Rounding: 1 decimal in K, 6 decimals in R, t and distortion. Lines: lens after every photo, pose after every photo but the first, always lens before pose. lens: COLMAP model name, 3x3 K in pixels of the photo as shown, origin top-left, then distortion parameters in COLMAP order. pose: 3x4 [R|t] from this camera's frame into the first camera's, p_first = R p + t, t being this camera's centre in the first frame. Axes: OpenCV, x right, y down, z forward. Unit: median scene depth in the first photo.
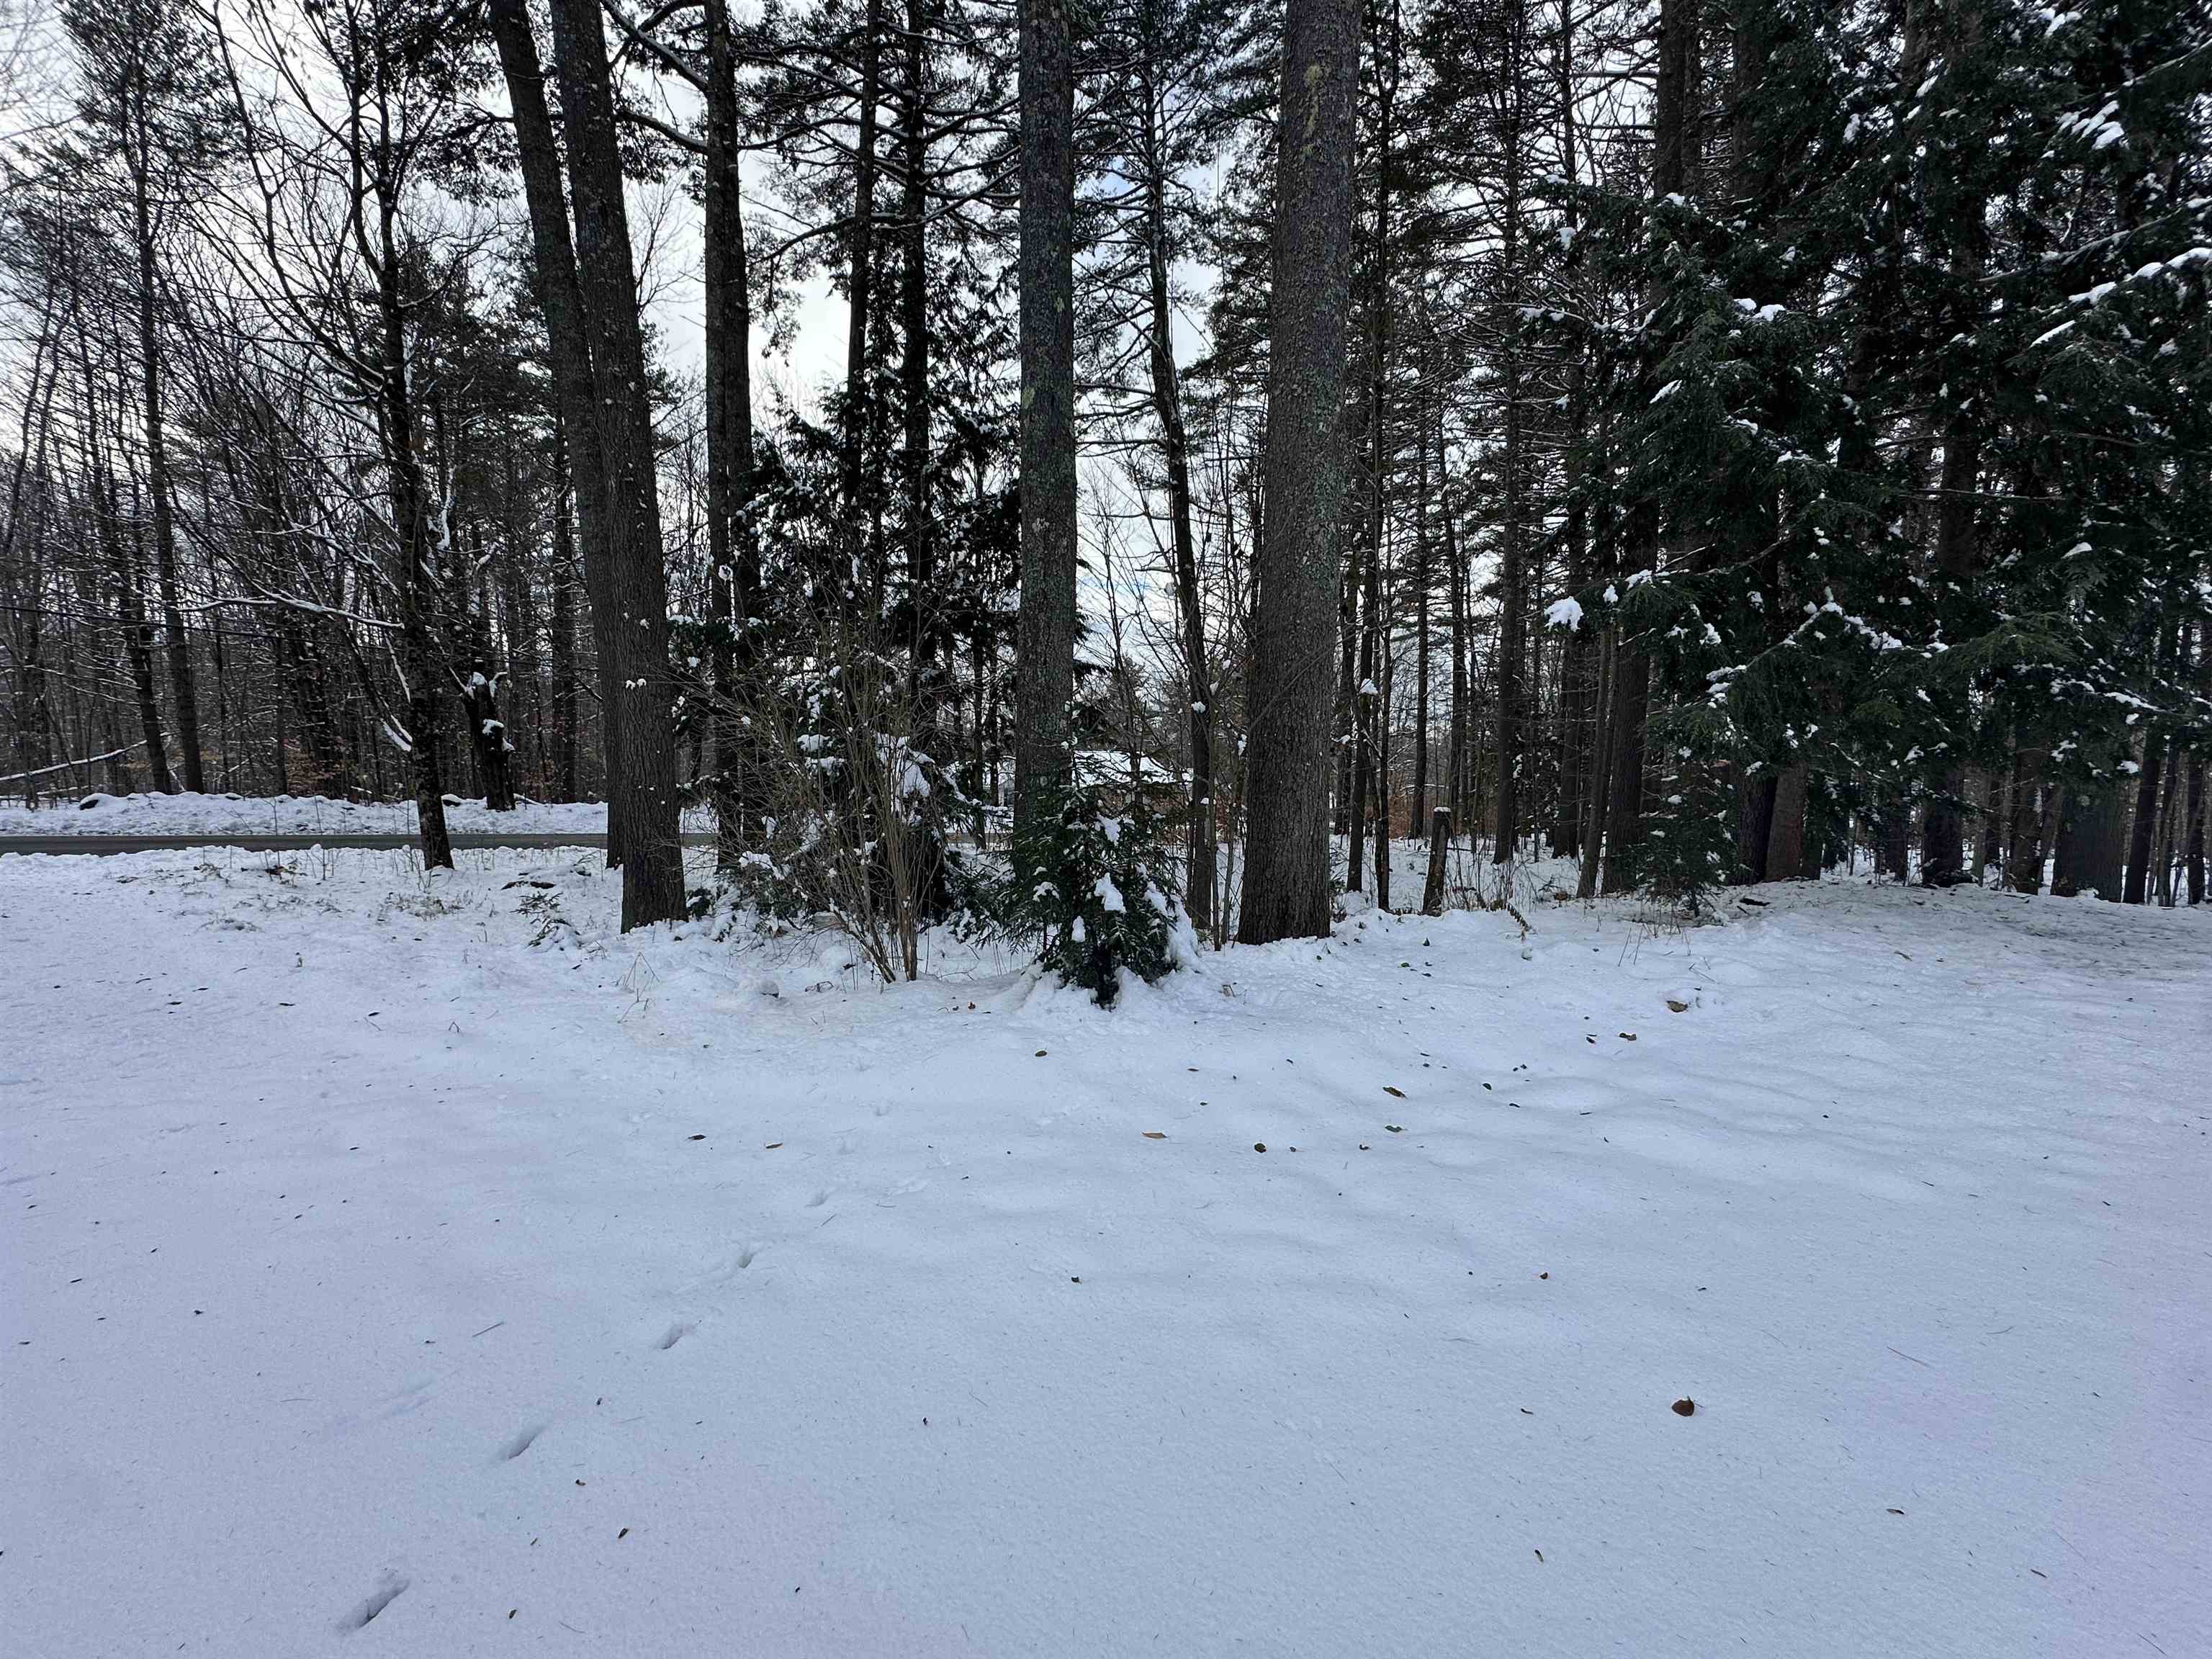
lens RADIAL K [[882.1, 0, 1109.6], [0, 882.1, 835.5], [0, 0, 1]] dist [-0.000712, 0.000239]
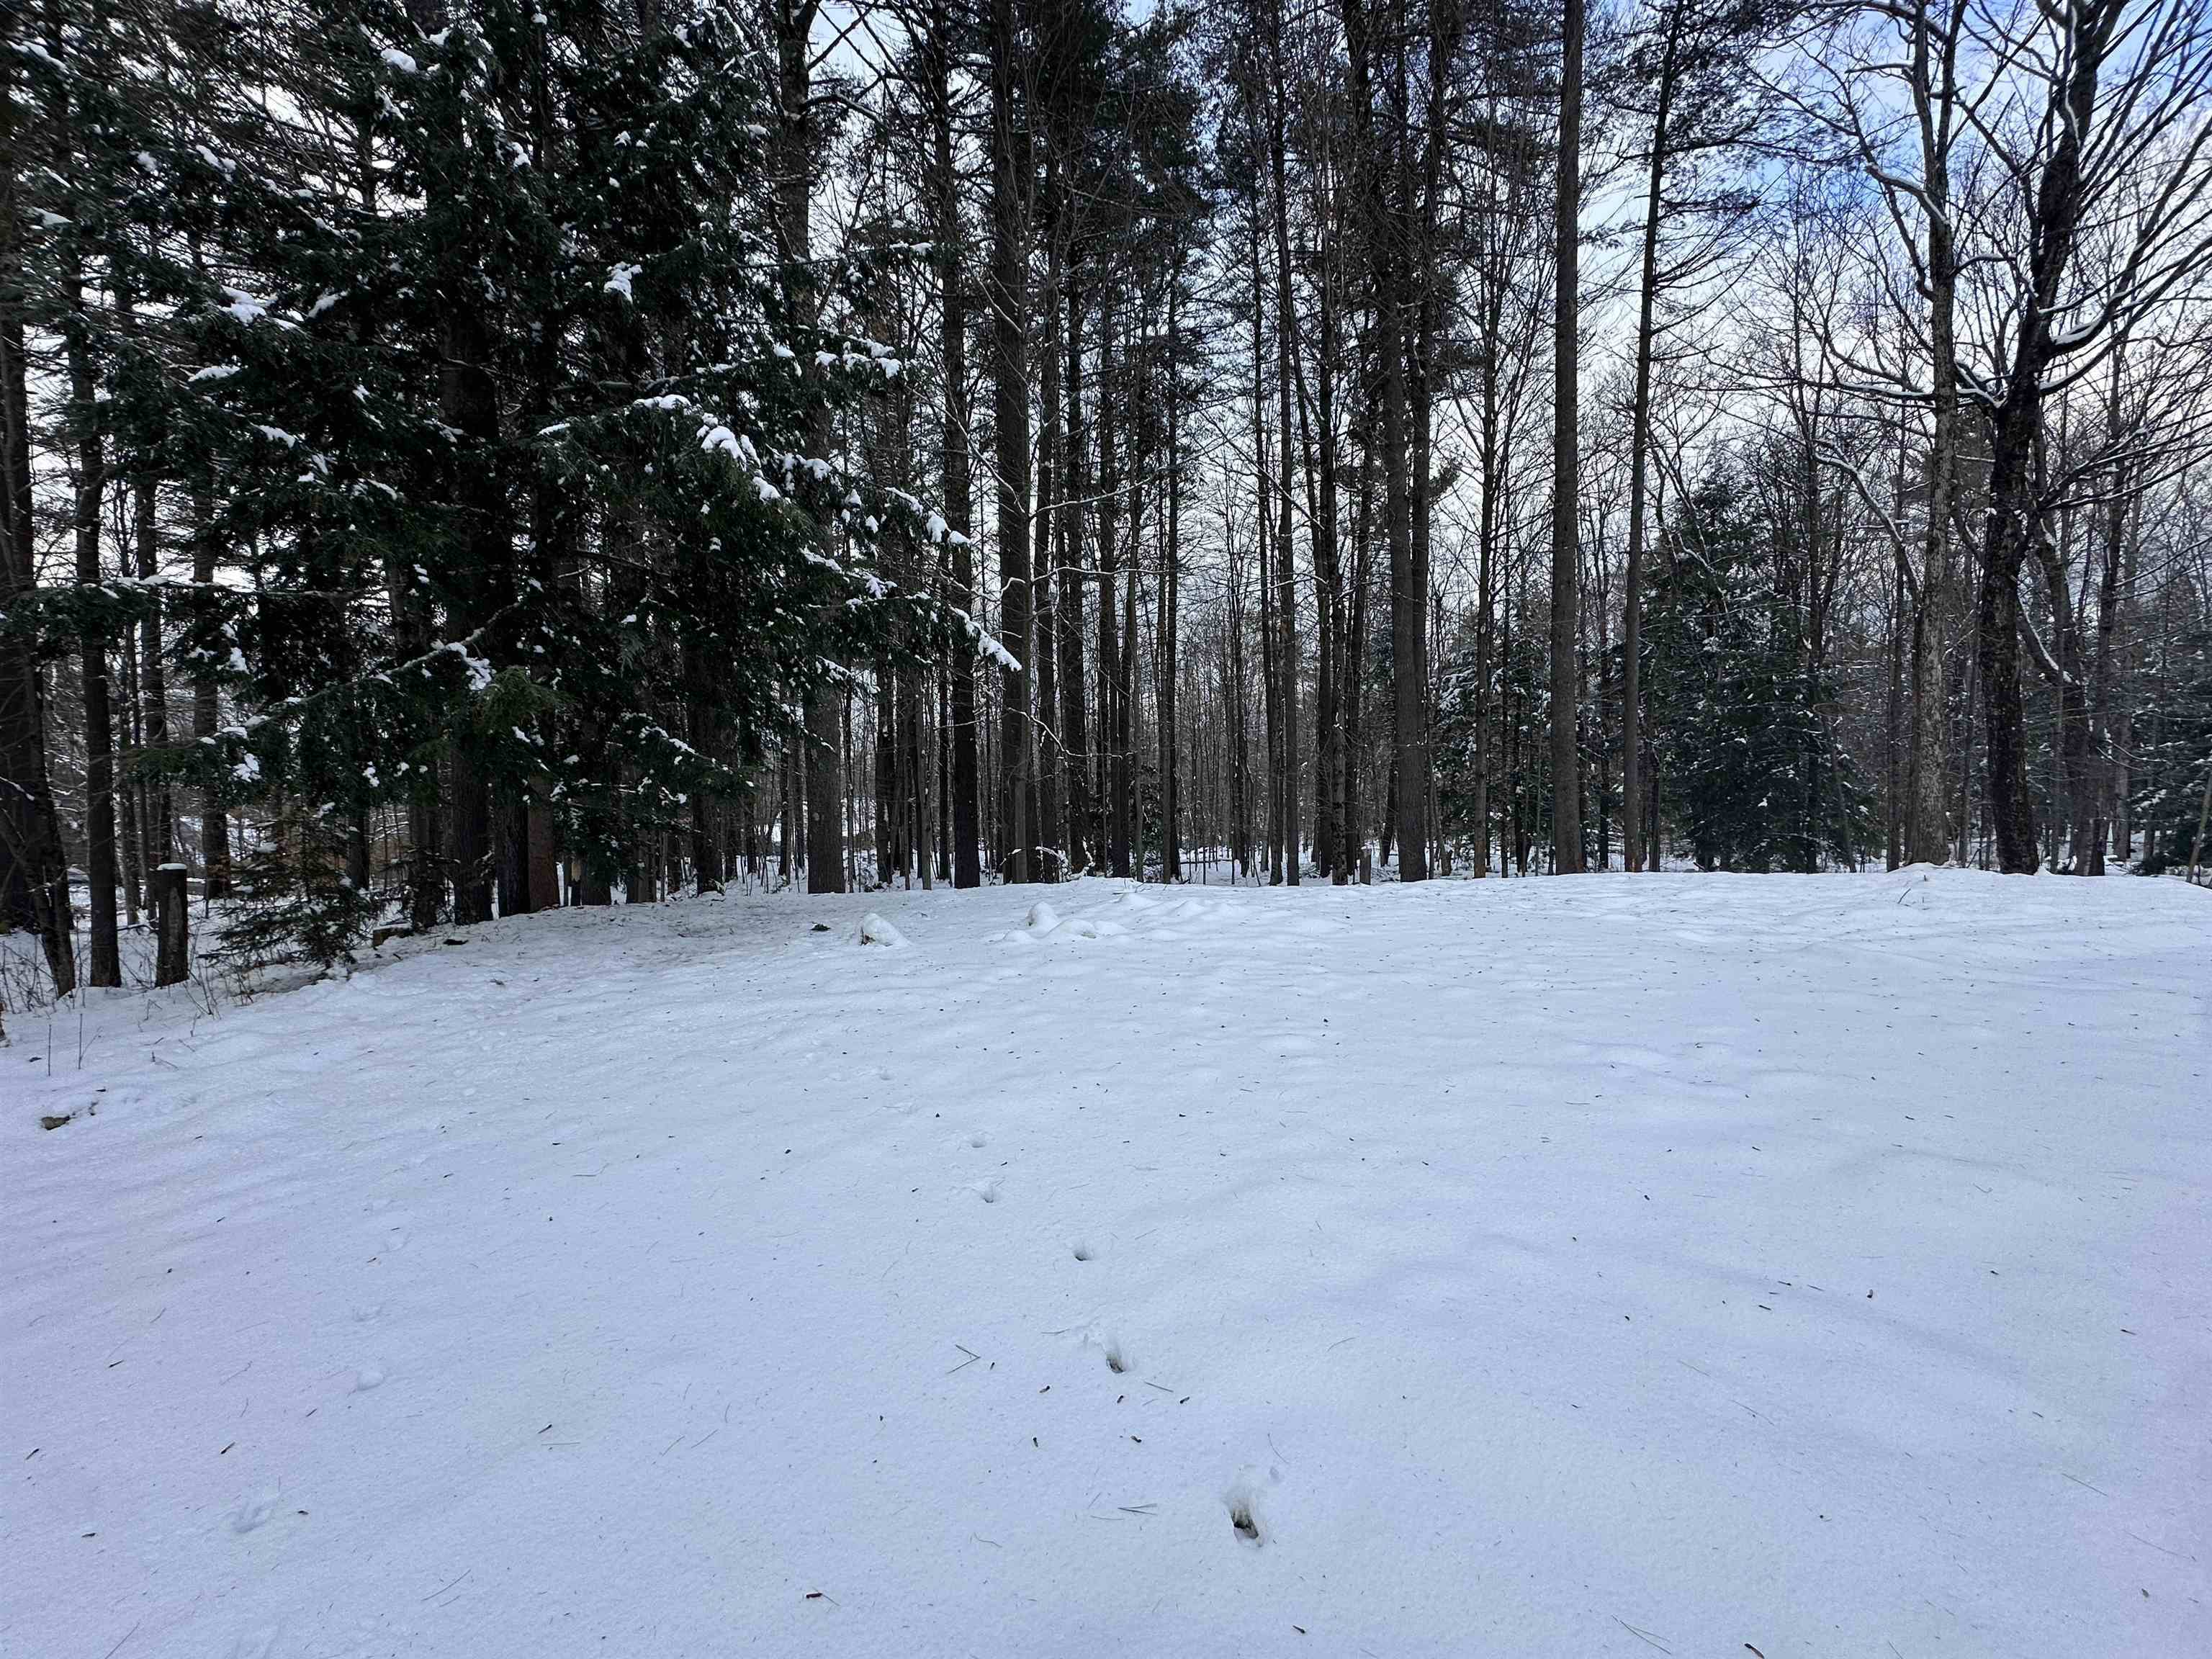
lens RADIAL K [[882.1, 0, 1106.3], [0, 882.1, 827.7], [0, 0, 1]] dist [-0.000712, 0.000239]
pose [[0.560183, -0.054460, 0.826577, 0.427331], [0.088052, 0.996098, 0.005955, 0.009087], [-0.823676, 0.069446, 0.562792, -0.189877]]
